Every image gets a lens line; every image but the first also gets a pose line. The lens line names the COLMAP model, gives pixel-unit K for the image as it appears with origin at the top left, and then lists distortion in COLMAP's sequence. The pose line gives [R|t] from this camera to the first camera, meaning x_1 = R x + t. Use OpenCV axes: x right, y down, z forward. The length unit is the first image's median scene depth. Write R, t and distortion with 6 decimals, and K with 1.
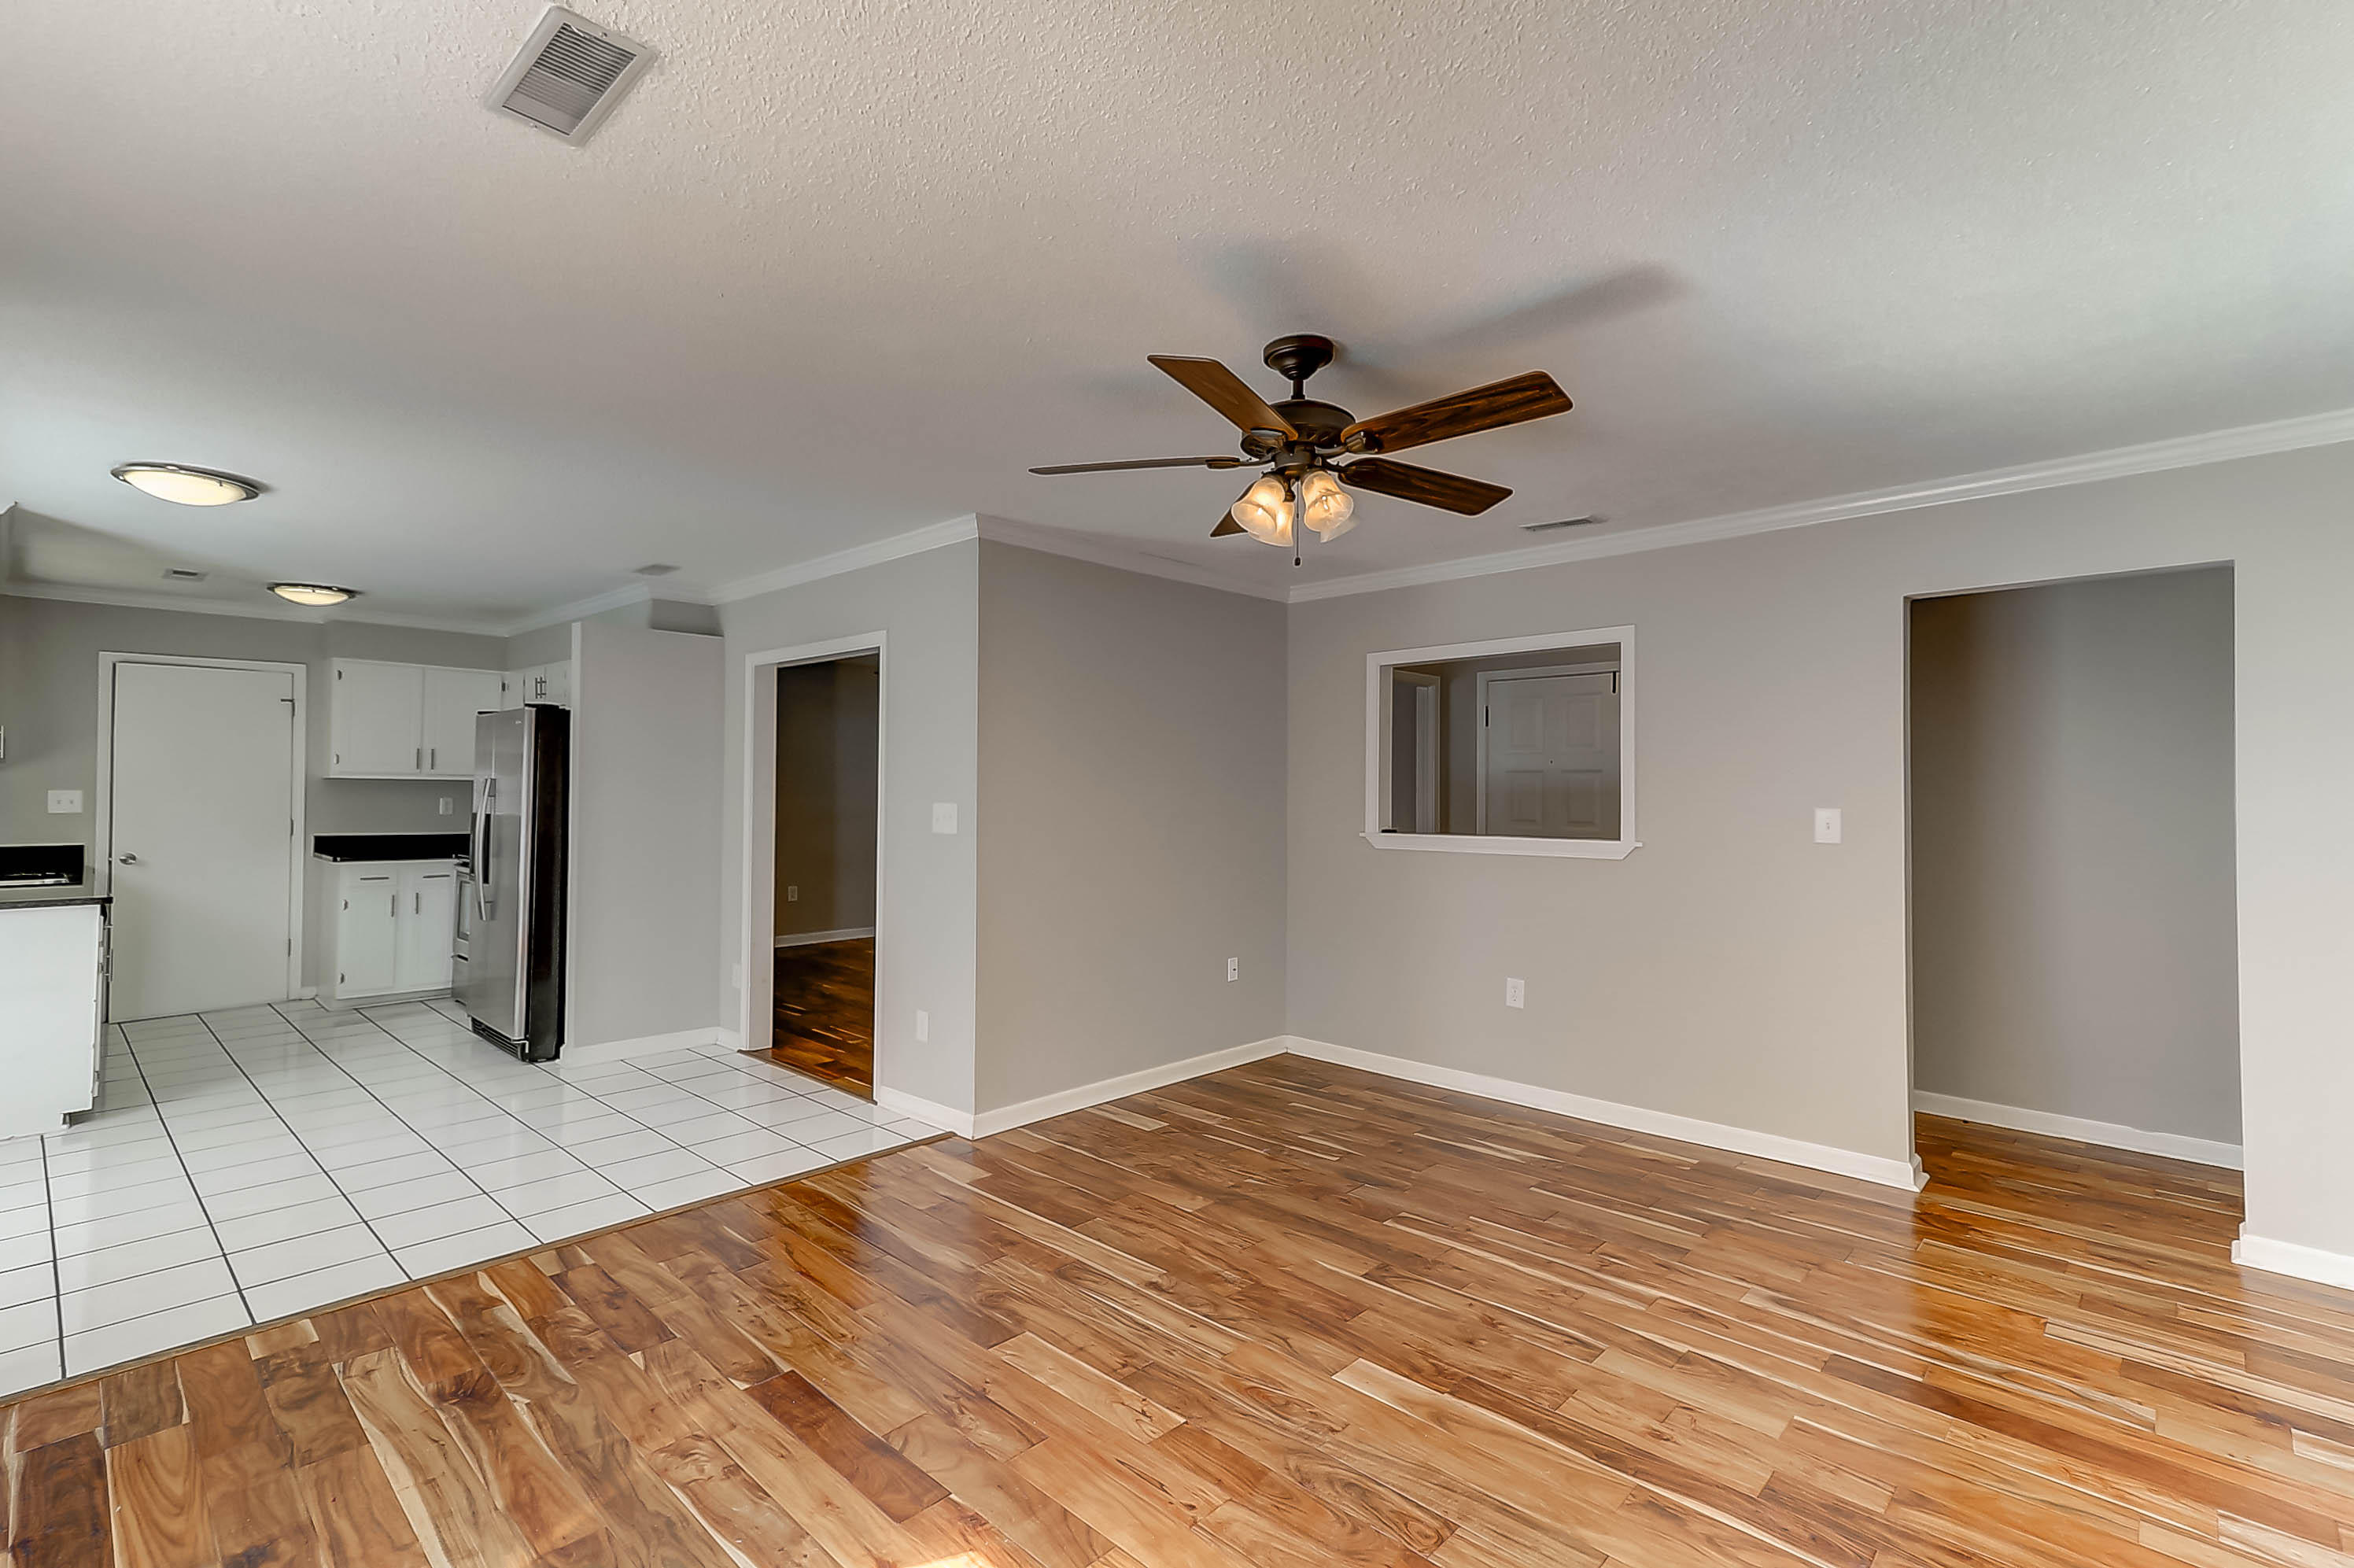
lens RADIAL K [[1063.6, 0, 1180.5], [0, 1063.6, 772.0], [0, 0, 1]] dist [0.031085, -0.001939]
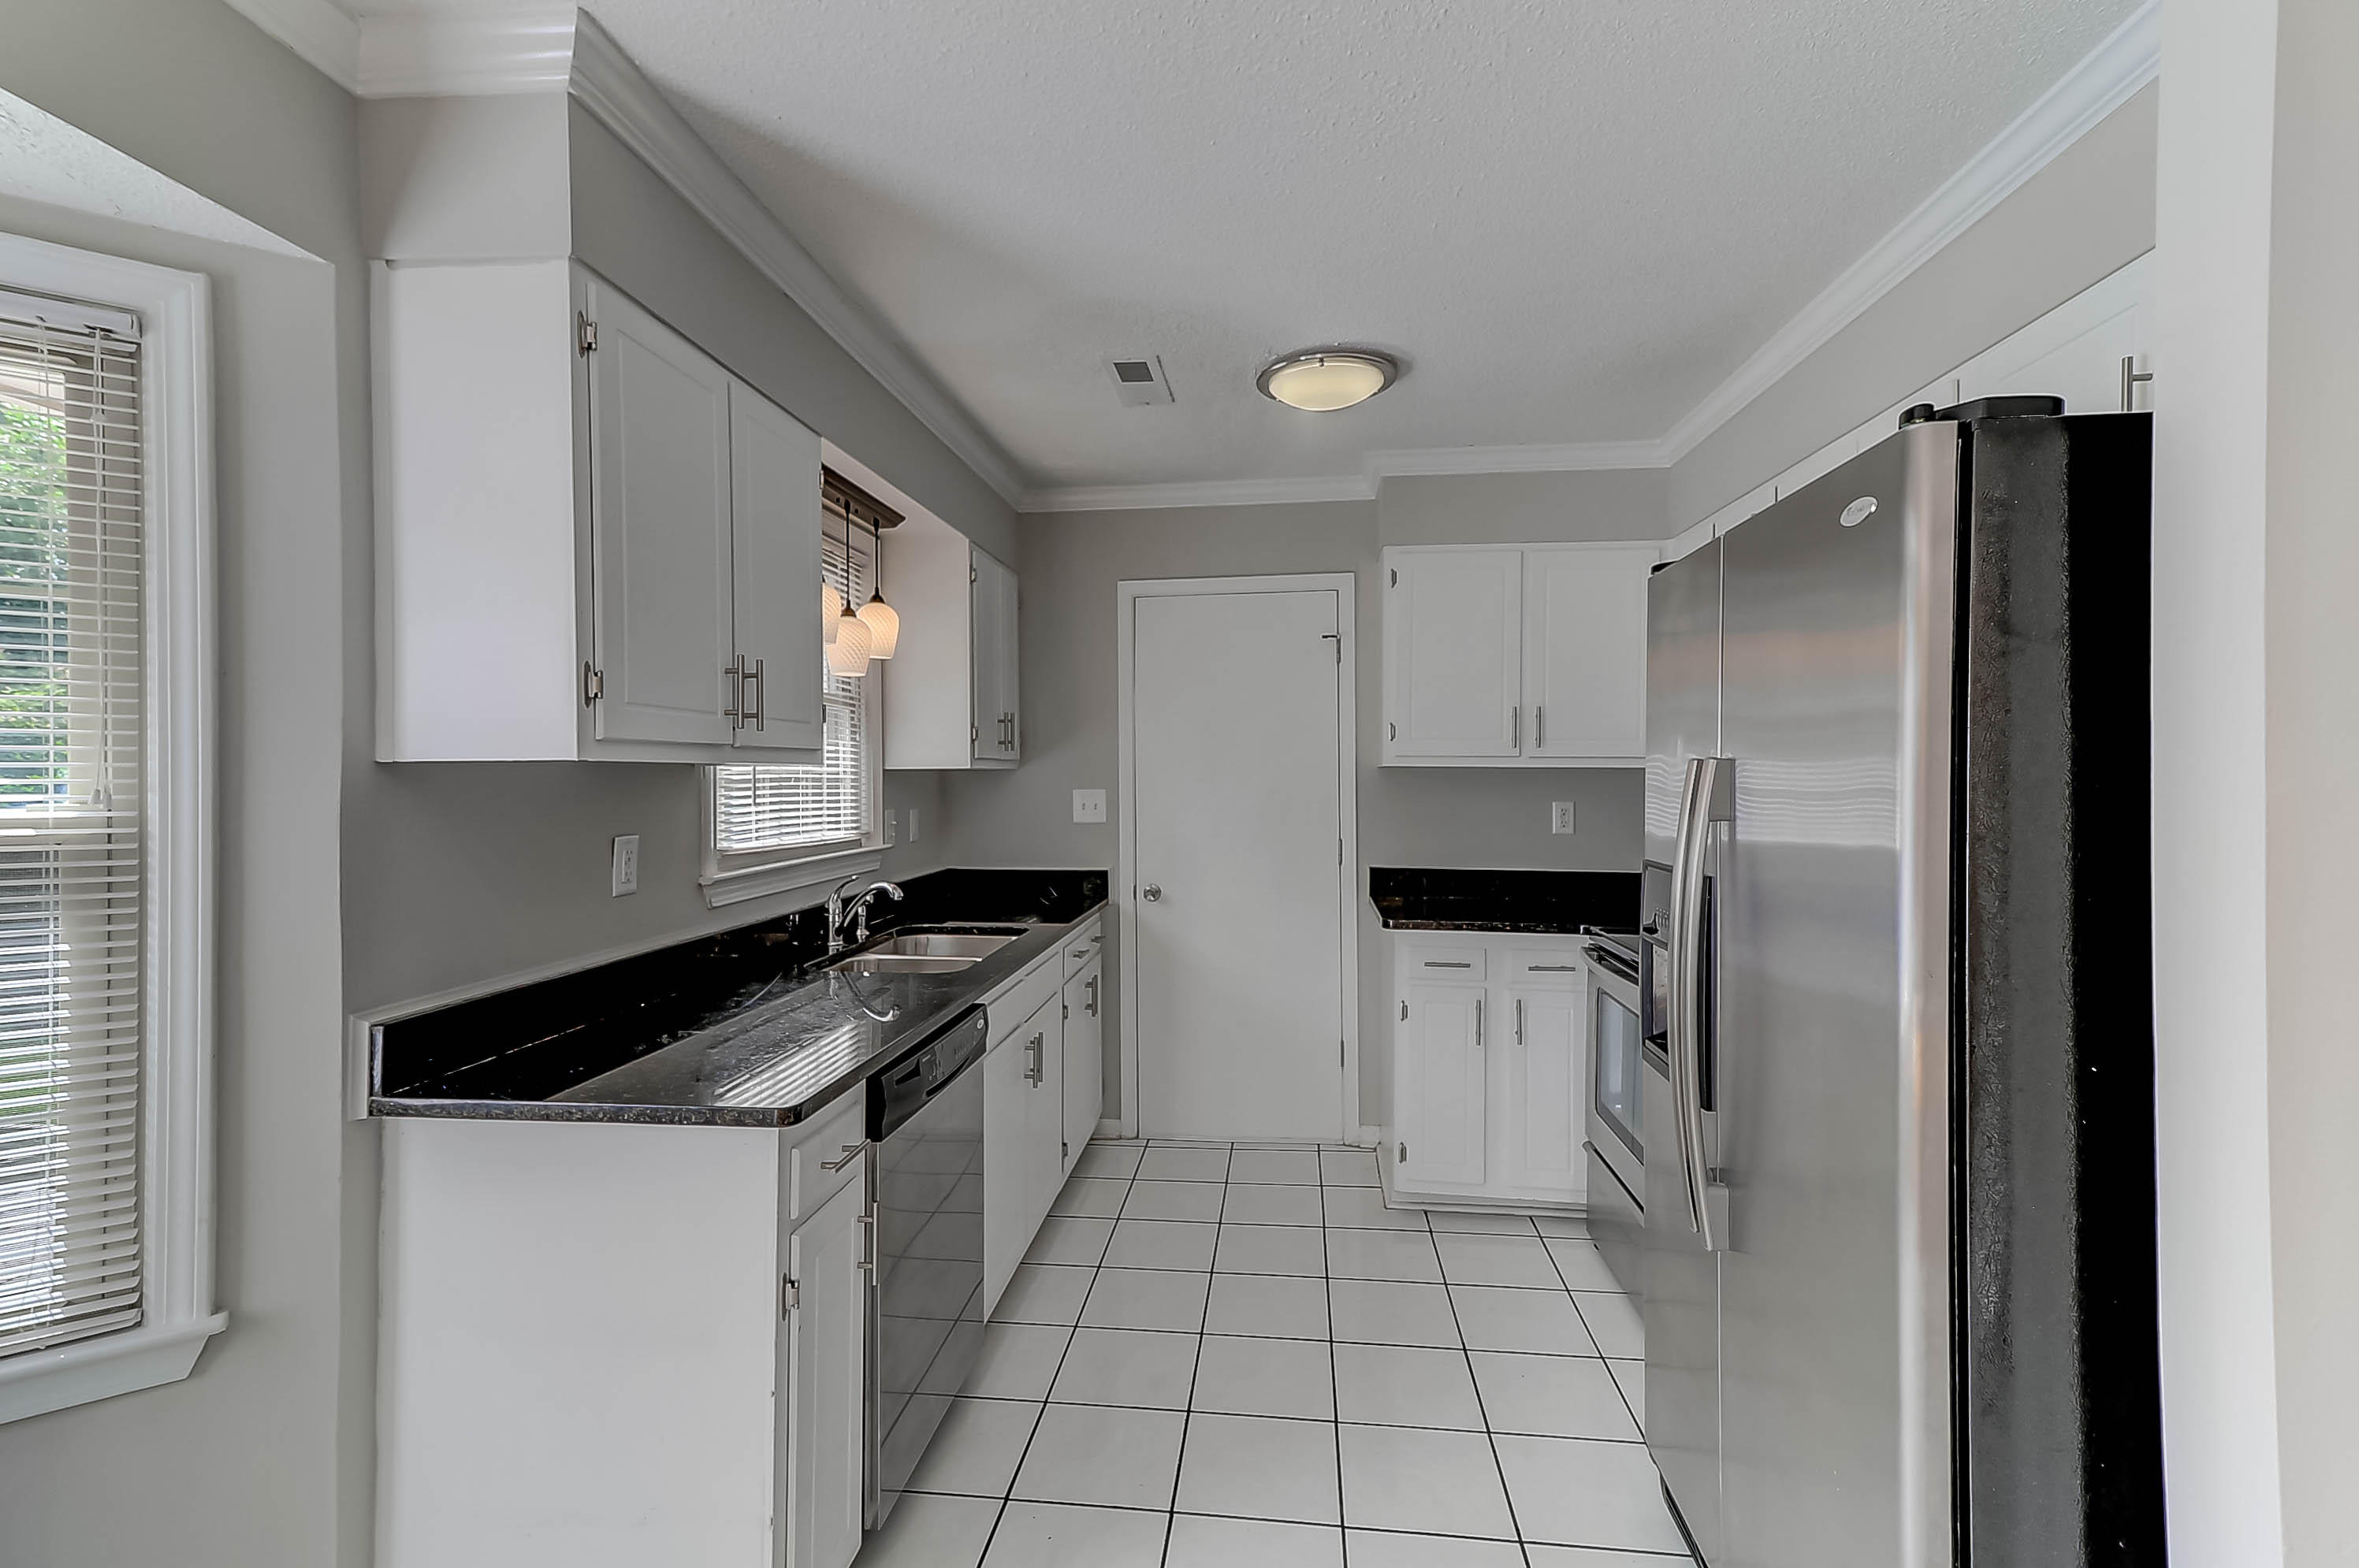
lens RADIAL K [[1065.7, 0, 1181.8], [0, 1065.7, 773.7], [0, 0, 1]] dist [0.031085, -0.001939]
pose [[0.602448, -0.008532, -0.798113, -0.524597], [0.018227, 0.999829, 0.003070, 0.007042], [0.797950, -0.016397, 0.602500, 0.750108]]
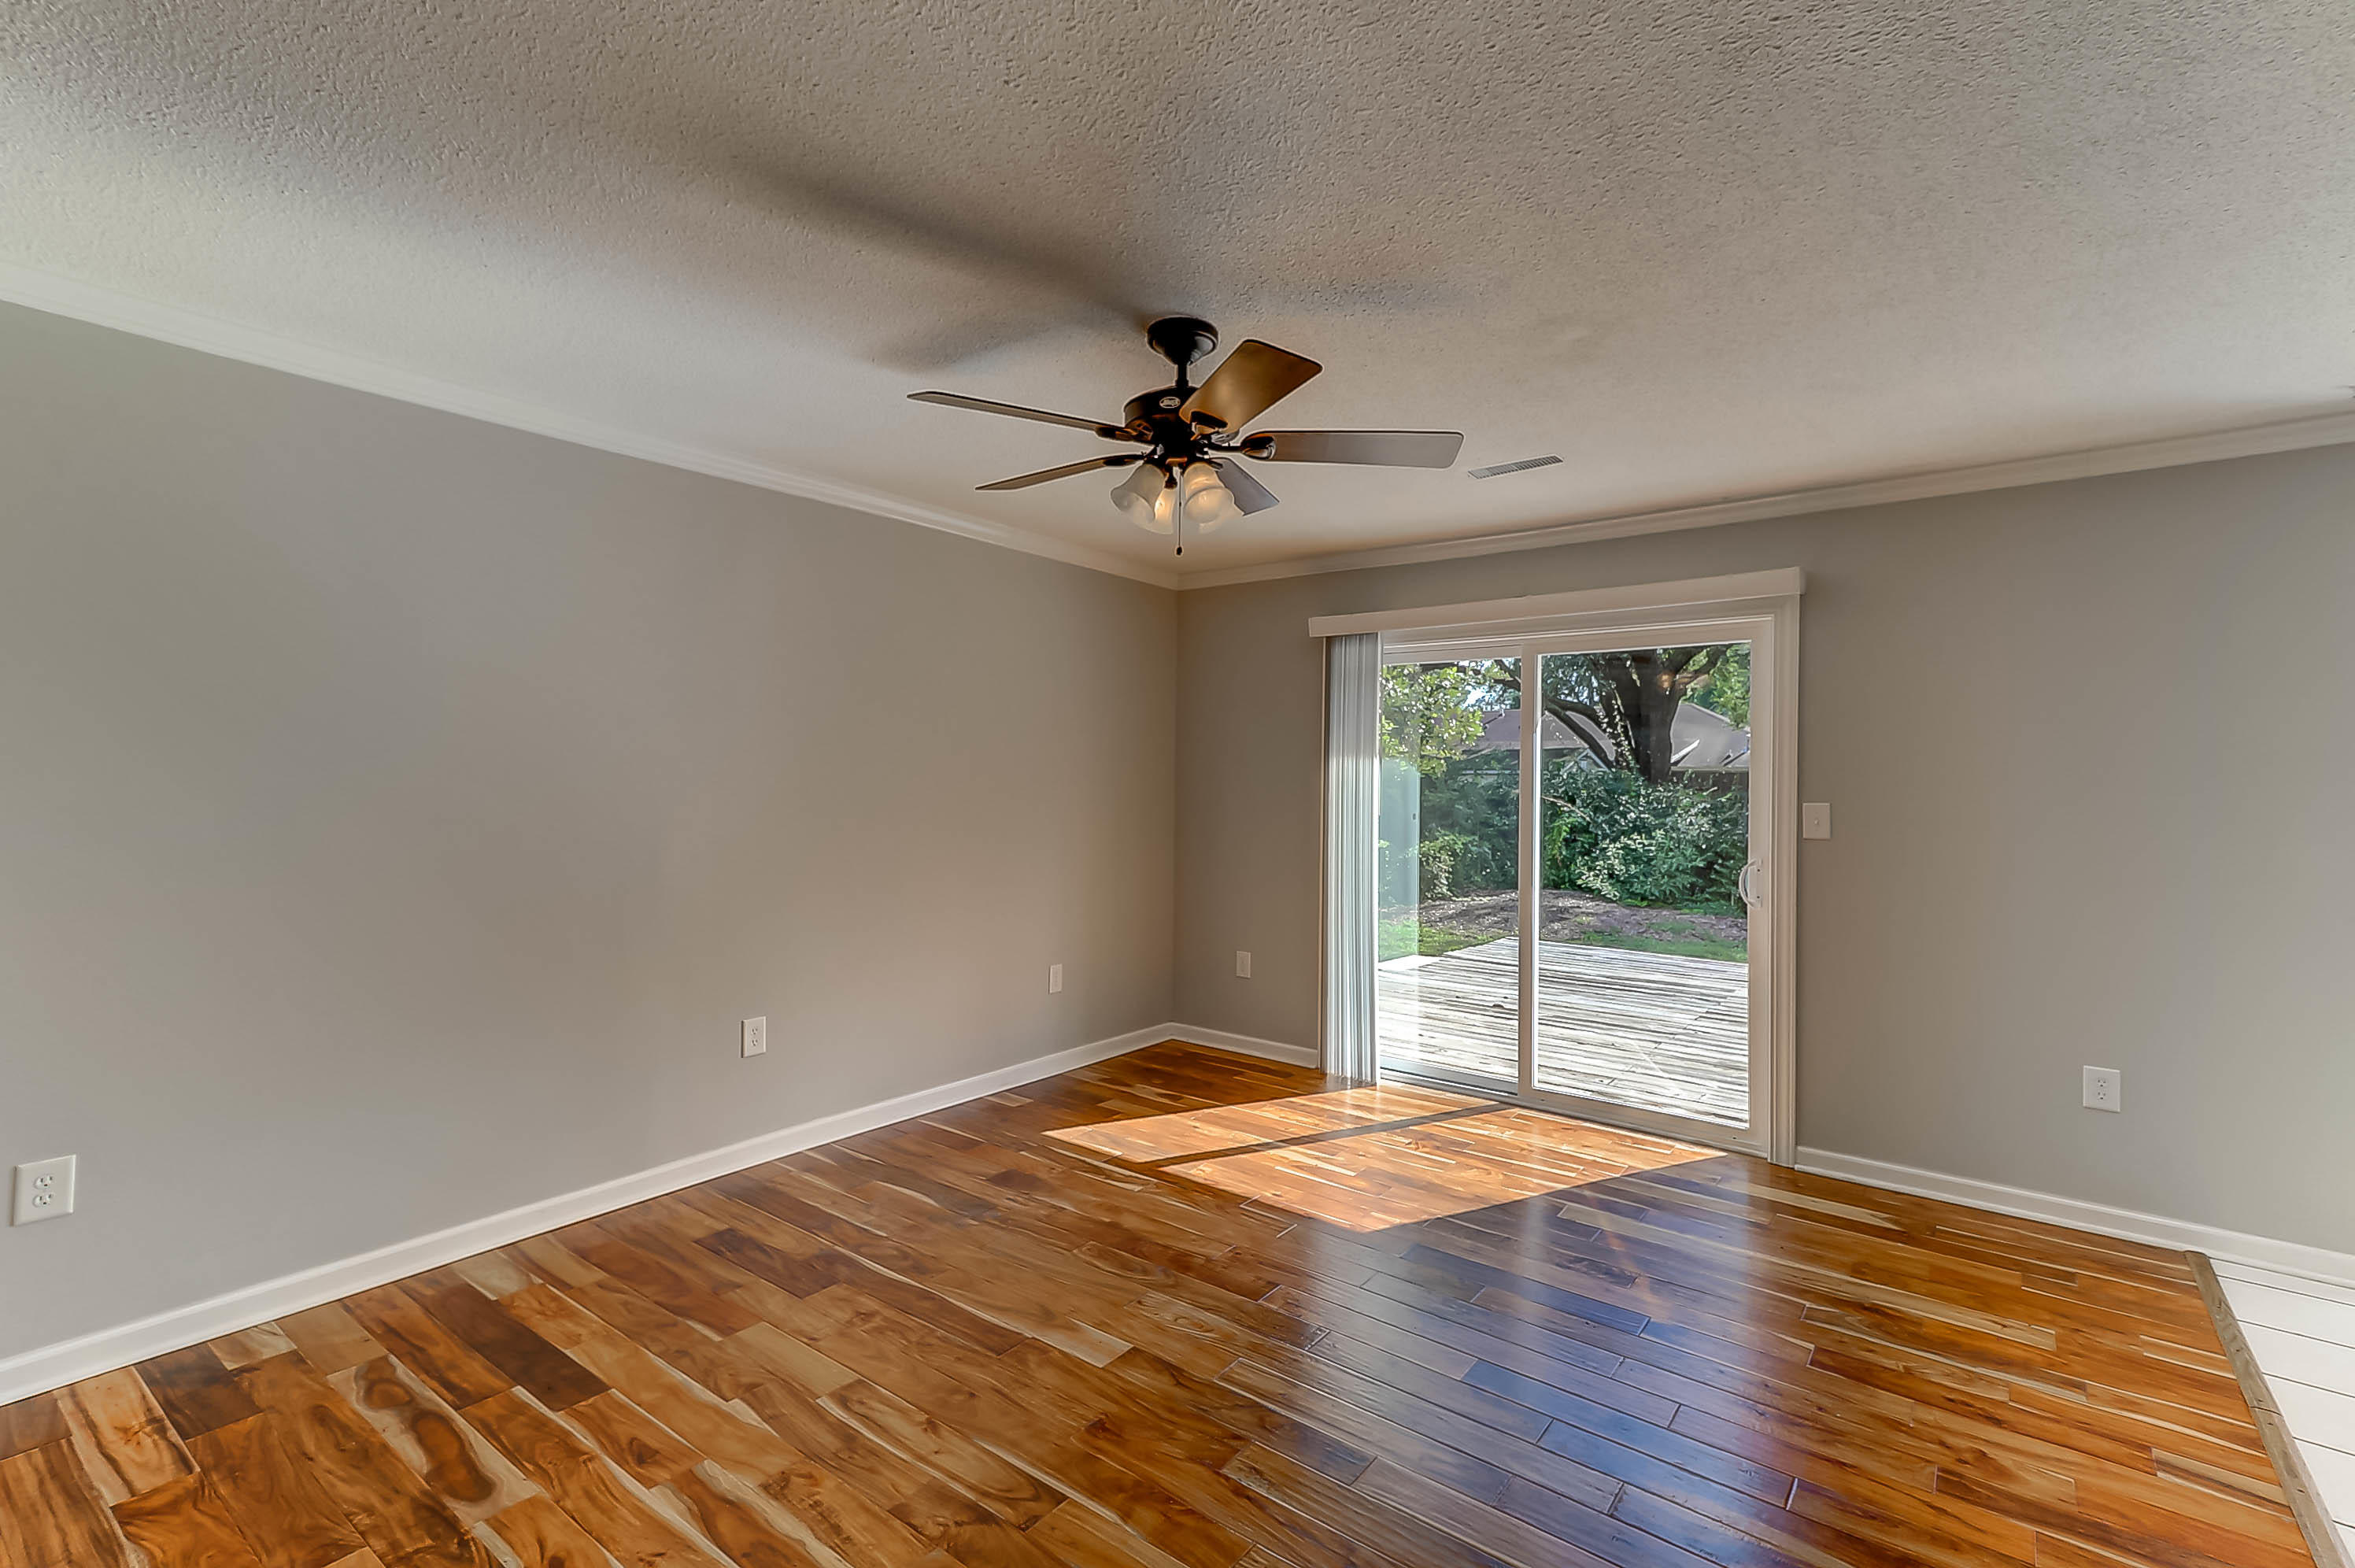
lens RADIAL K [[1064.1, 0, 1178.6], [0, 1064.1, 782.1], [0, 0, 1]] dist [0.031085, -0.001939]
pose [[-0.994544, -0.019510, -0.102478, 0.101524], [-0.018163, 0.999736, -0.014067, 0.014237], [0.102725, -0.012129, -0.994636, 0.971064]]
